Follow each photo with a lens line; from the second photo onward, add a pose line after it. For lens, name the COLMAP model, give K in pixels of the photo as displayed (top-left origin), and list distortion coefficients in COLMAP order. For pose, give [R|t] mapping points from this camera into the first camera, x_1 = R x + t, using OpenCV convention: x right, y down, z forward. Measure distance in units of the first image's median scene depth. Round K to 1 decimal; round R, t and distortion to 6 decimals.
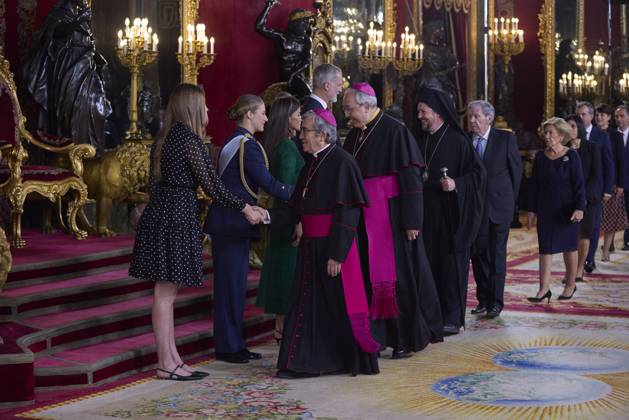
lens RADIAL K [[1447.6, 0, 314.5], [0, 1447.6, 210.0], [0, 0, 1]] dist [-0.217190, -0.106246]
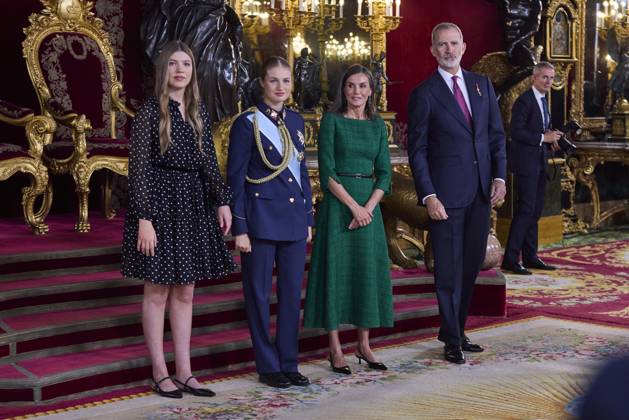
lens RADIAL K [[1473.6, 0, 315.9], [0, 1473.6, 251.5], [0, 0, 1]] dist [-0.008714, 0.562145]
pose [[0.962537, 0.042263, -0.267835, 0.146474], [-0.031865, 0.998564, 0.043054, -0.004469], [0.269270, -0.032907, 0.962502, 0.149289]]
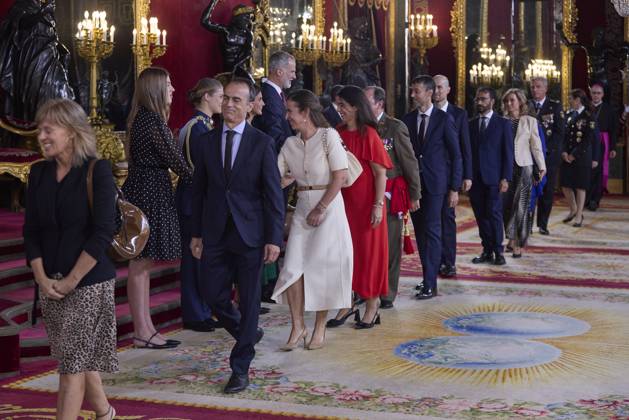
lens RADIAL K [[1287.3, 0, 314.5], [0, 1287.3, 210.0], [0, 0, 1]] dist [-0.048193, 0.209300]
pose [[0.997878, -0.007793, 0.064641, -0.025471], [0.006837, 0.999864, 0.014988, 0.001890], [-0.064749, -0.014514, 0.997796, 0.032601]]
